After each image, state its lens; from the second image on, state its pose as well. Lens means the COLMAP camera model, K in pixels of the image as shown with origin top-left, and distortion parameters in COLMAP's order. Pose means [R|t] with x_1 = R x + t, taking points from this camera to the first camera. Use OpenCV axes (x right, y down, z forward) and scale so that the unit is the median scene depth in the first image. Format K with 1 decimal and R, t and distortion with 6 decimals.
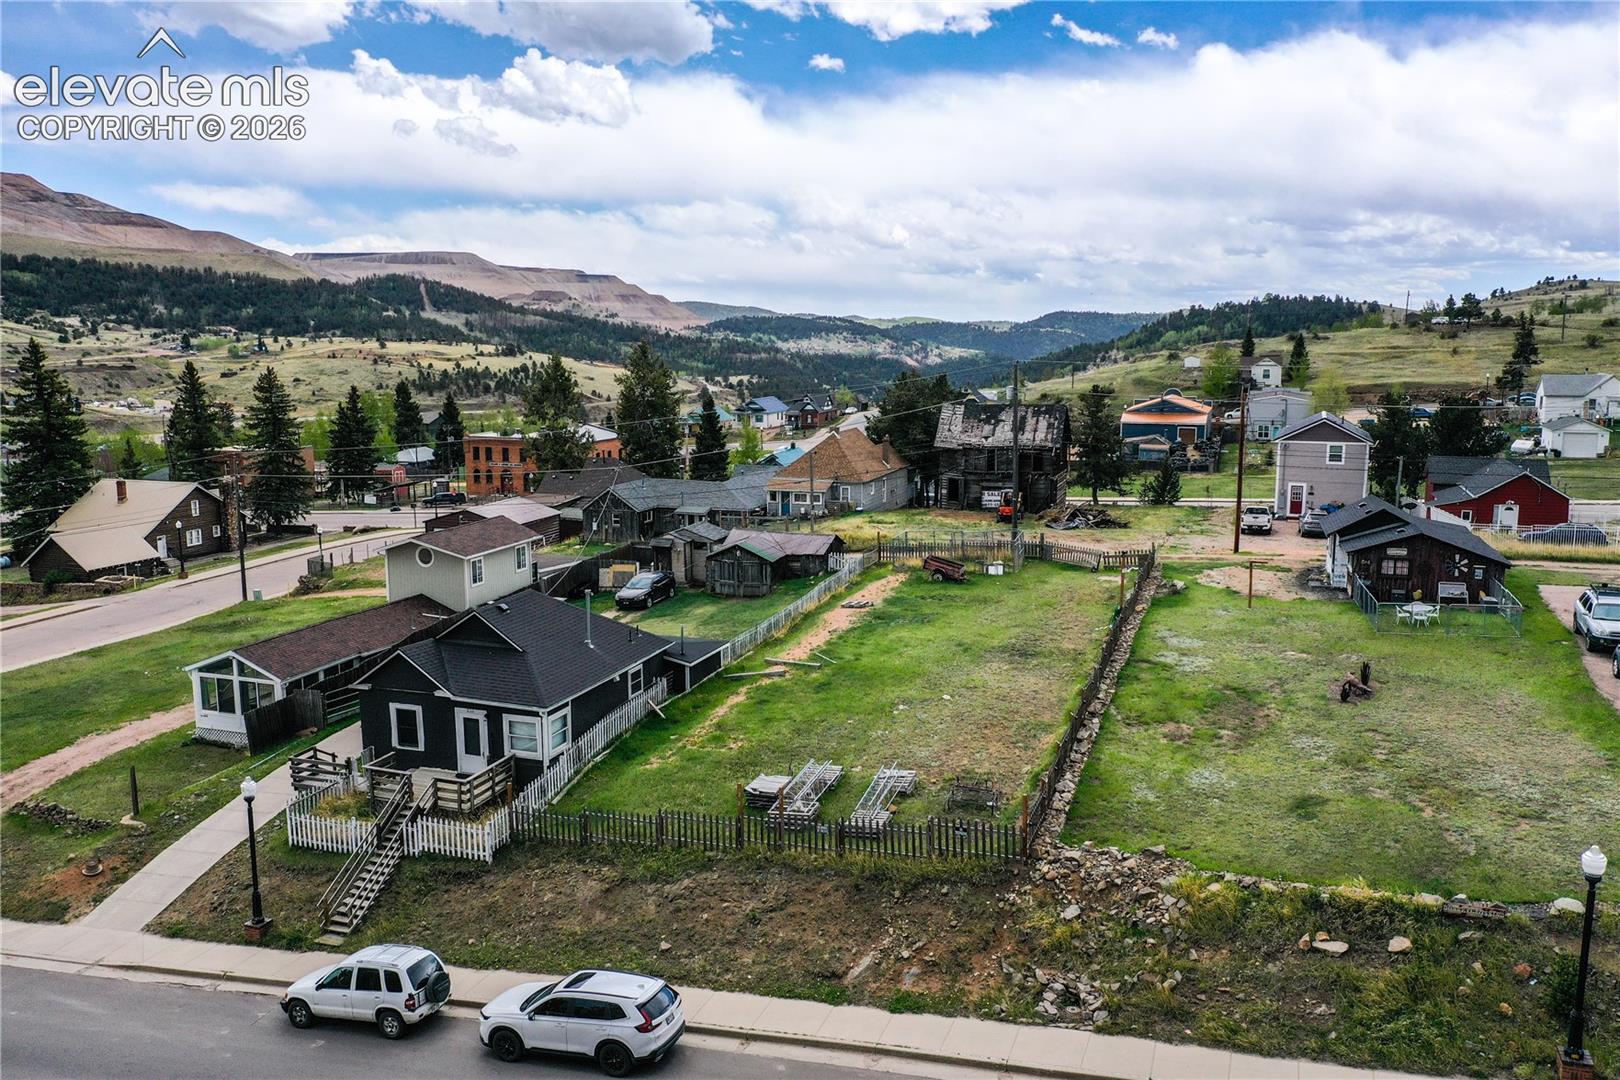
lens RADIAL K [[1267.5, 0, 805.5], [0, 1267.5, 538.6], [0, 0, 1]] dist [0.000126, -0.001833]
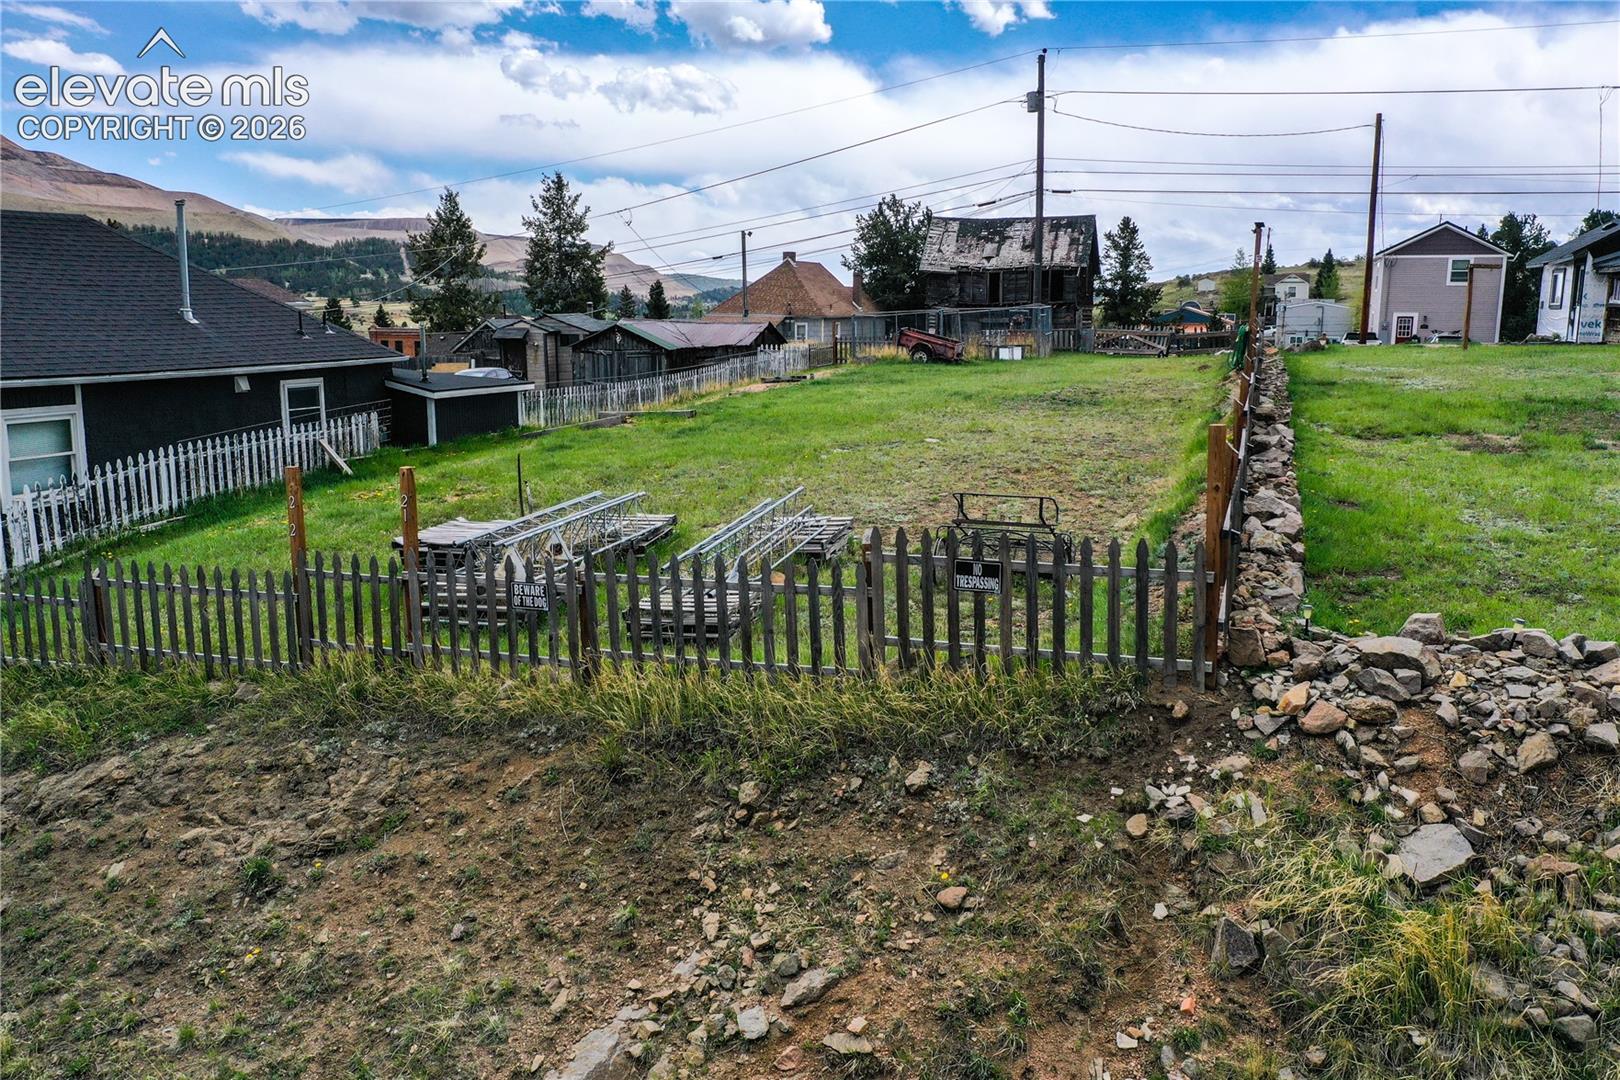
lens RADIAL K [[1267.5, 0, 805.0], [0, 1267.5, 539.0], [0, 0, 1]] dist [0.000126, -0.001833]
pose [[0.999937, 0.006526, 0.009182, 0.055999], [-0.006696, 0.999804, 0.018618, 0.150043], [-0.009059, -0.018678, 0.999785, 0.493616]]
